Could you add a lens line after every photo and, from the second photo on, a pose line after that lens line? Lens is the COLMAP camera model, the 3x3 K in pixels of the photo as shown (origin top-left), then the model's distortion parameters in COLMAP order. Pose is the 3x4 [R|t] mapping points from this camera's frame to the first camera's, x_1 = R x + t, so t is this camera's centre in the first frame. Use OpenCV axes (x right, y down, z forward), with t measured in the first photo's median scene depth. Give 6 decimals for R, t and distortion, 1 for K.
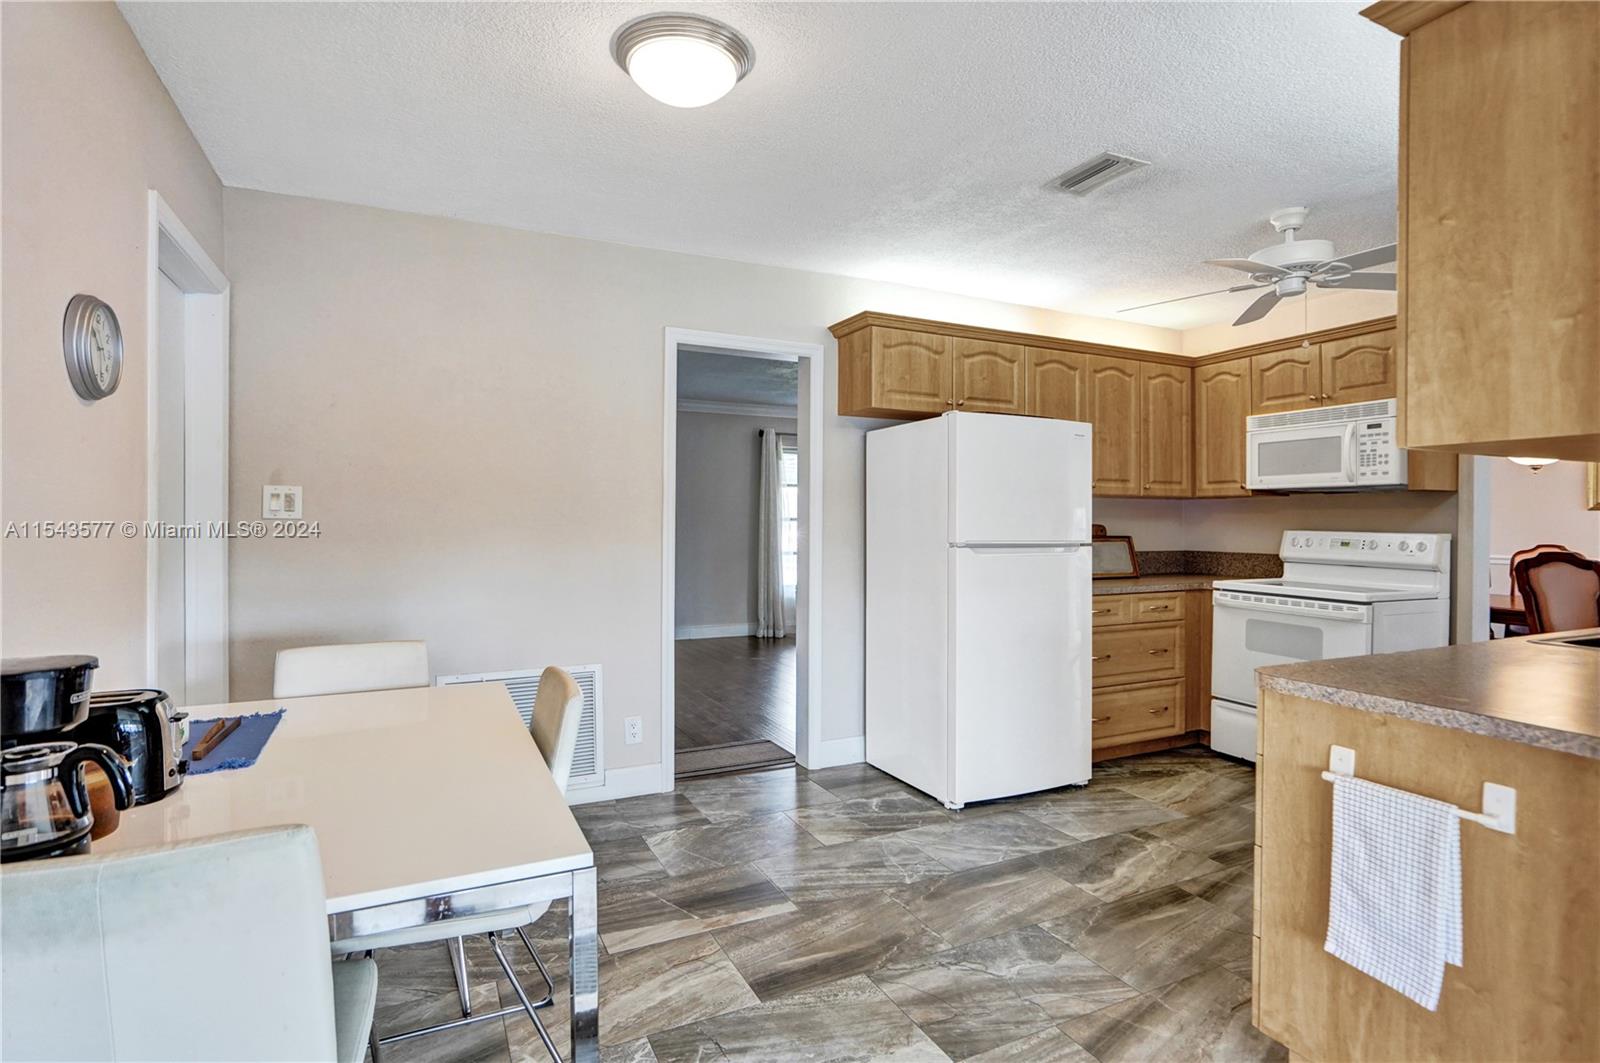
lens RADIAL K [[801.8, 0, 800.0], [0, 801.8, 531.5], [0, 0, 1]] dist [-0.024884, 0.000044]
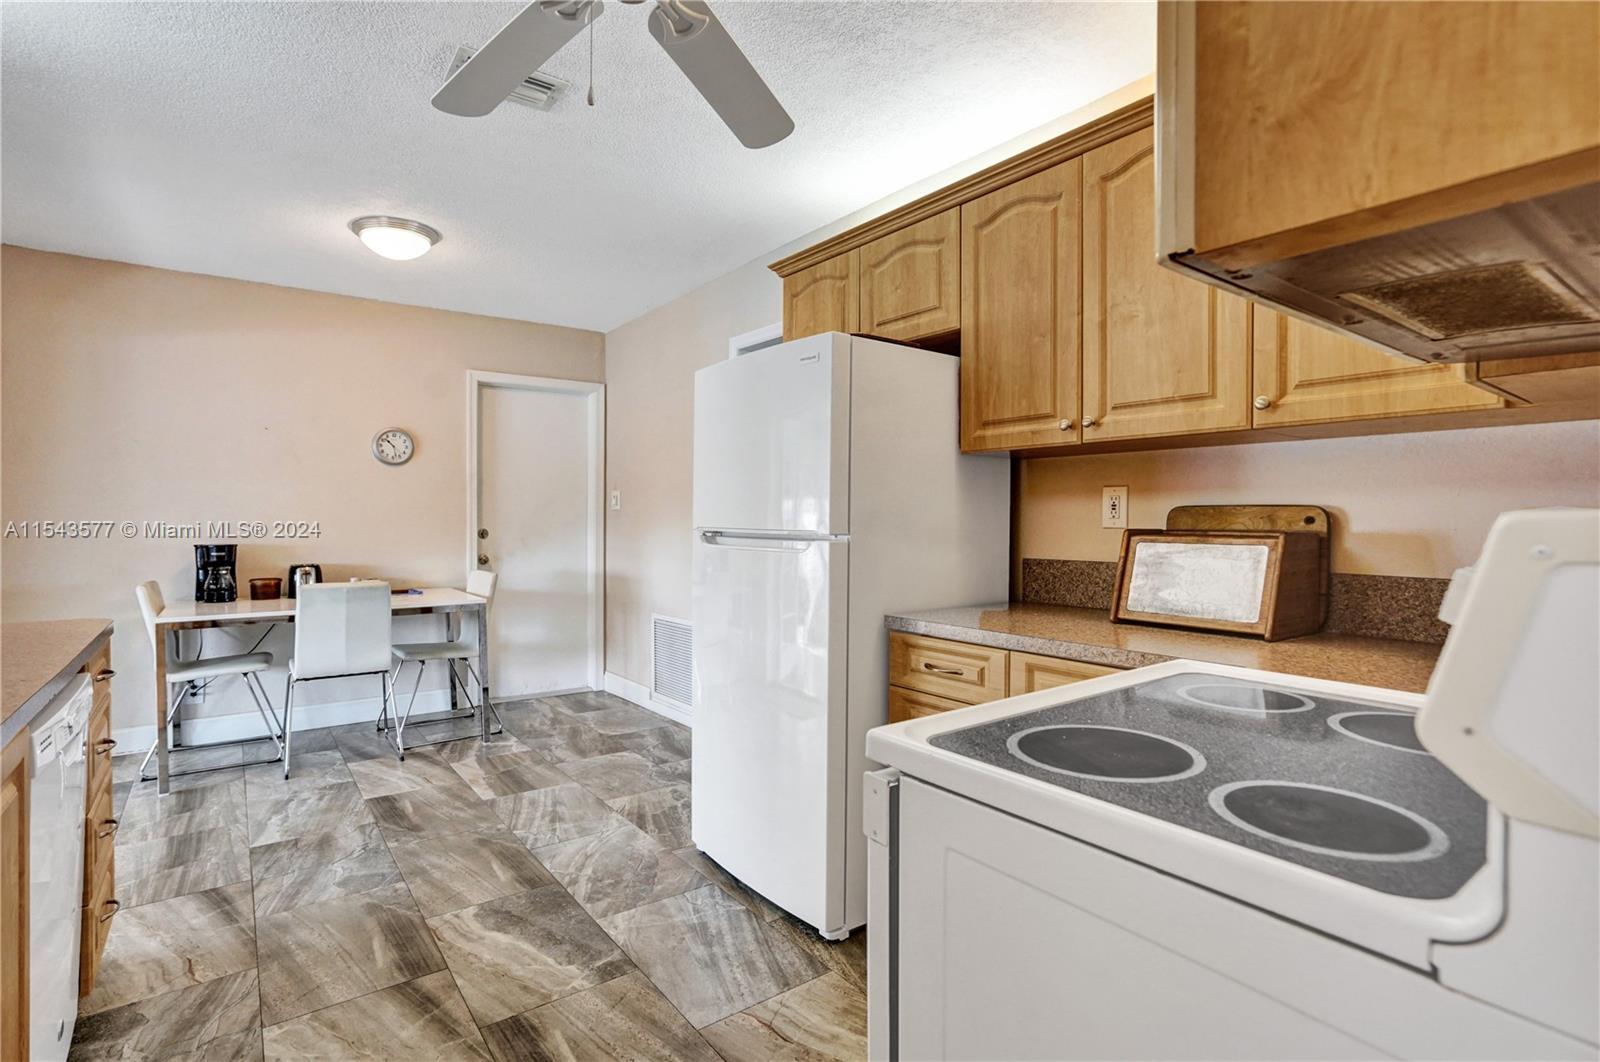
lens RADIAL K [[777.6, 0, 800.0], [0, 777.6, 531.0], [0, 0, 1]] dist [-0.035551, 0.020251]
pose [[0.187792, 0.013166, -0.982121, 1.115112], [-0.013561, 0.999850, 0.010811, 0.006344], [0.982115, 0.011288, 0.187942, 1.053567]]
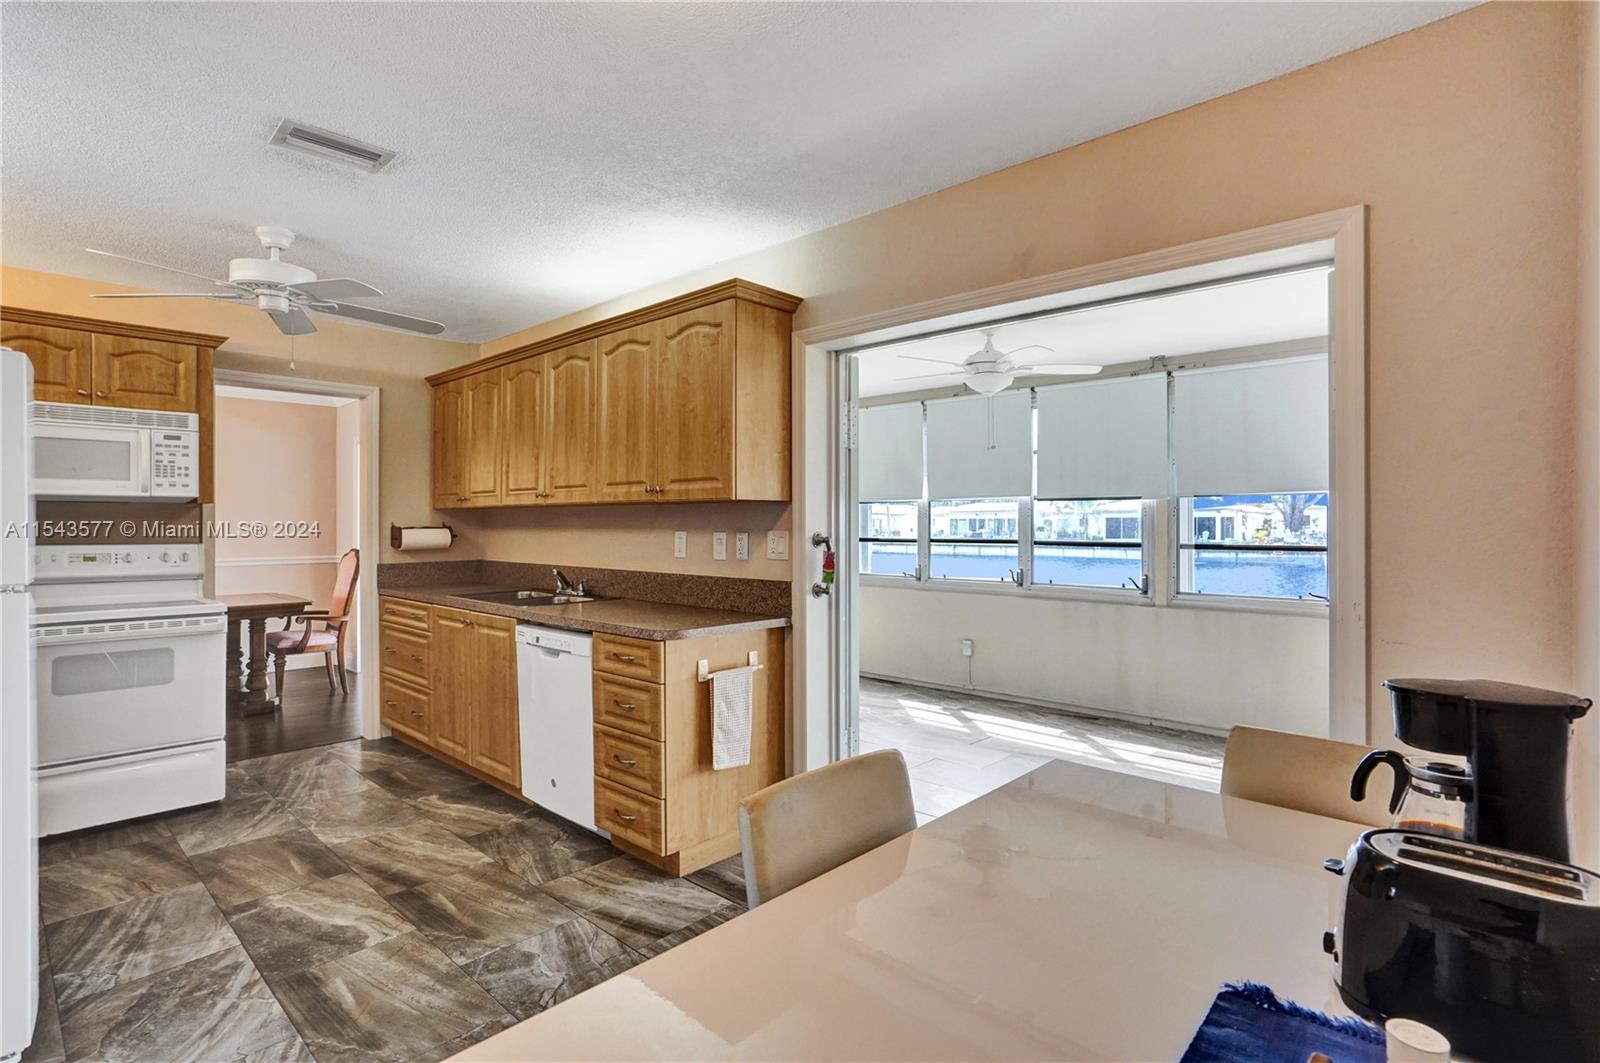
lens RADIAL K [[777.6, 0, 800.0], [0, 777.6, 531.5], [0, 0, 1]] dist [-0.035551, 0.020251]
pose [[-0.361392, -0.015250, 0.932289, -0.554486], [0.014213, 0.999660, 0.021861, -0.030738], [-0.932306, 0.021151, -0.361052, 0.750087]]
